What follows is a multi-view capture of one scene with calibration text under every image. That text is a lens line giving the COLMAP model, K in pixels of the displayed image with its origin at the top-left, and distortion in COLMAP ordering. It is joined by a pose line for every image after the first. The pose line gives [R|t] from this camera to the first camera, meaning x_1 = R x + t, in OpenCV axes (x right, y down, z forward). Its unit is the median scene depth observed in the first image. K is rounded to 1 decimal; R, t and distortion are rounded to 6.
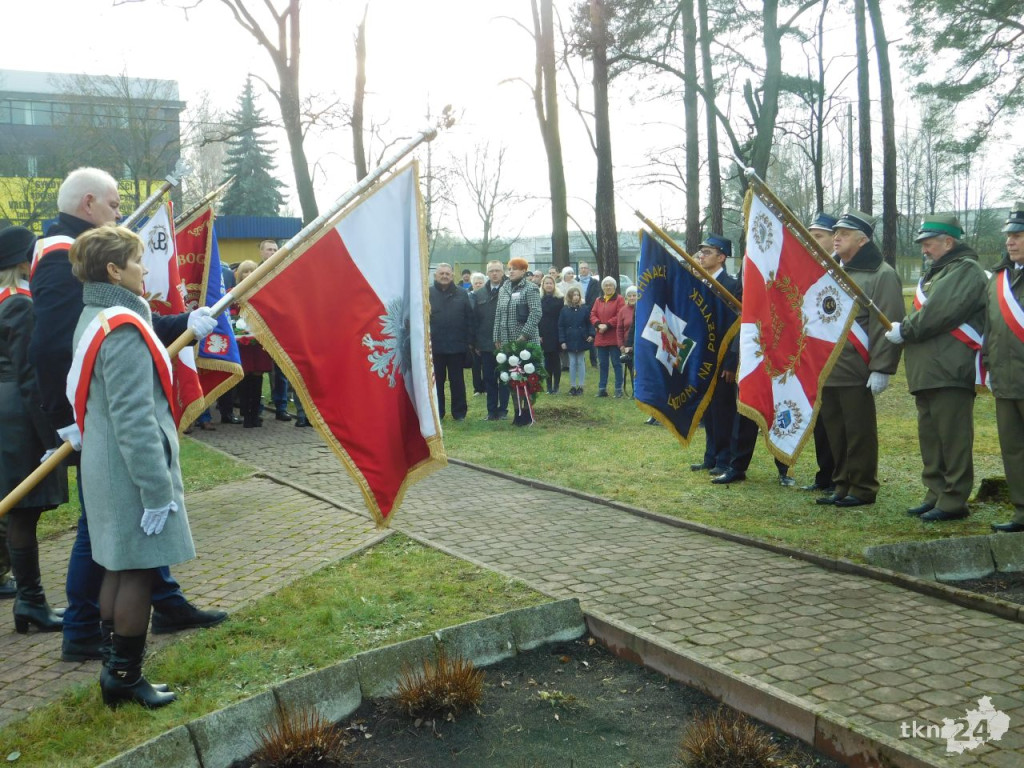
lens RADIAL K [[1198.3, 0, 512.0], [0, 1198.3, 384.0], [0, 0, 1]] dist [-0.024346, 0.011584]
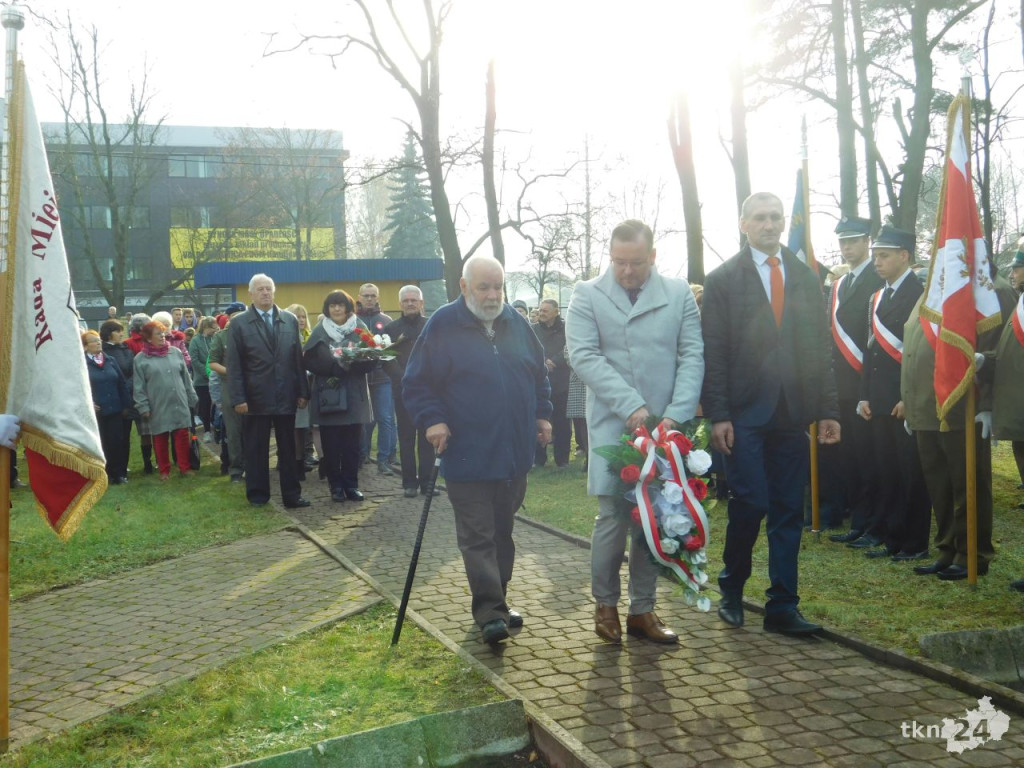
lens RADIAL K [[1198.3, 0, 512.0], [0, 1198.3, 384.0], [0, 0, 1]] dist [-0.024346, 0.011584]
pose [[0.989344, -0.010485, -0.145220, 0.096179], [0.005519, 0.999388, -0.034556, -0.001921], [0.145493, 0.033386, 0.988796, 0.118734]]
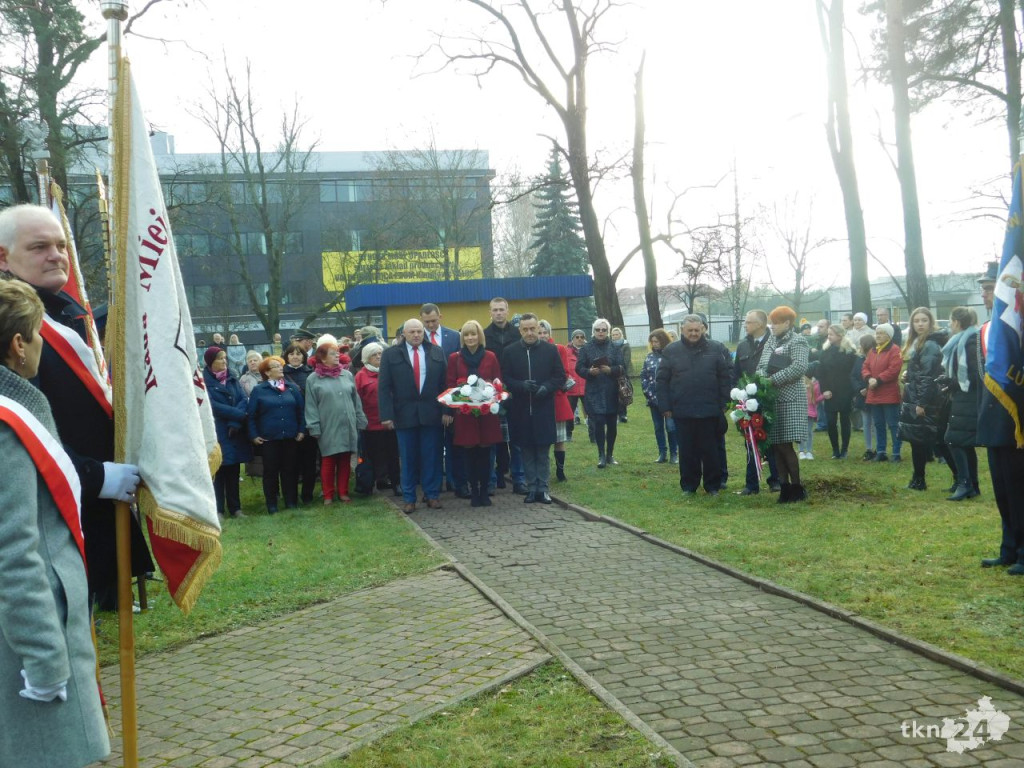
lens RADIAL K [[1195.7, 0, 512.0], [0, 1195.7, 384.0], [0, 0, 1]] dist [-0.028844, 0.064619]
pose [[0.963784, -0.028384, -0.265170, 0.070010], [0.015961, 0.998677, -0.048885, -0.013745], [0.266207, 0.042882, 0.962962, 0.185654]]
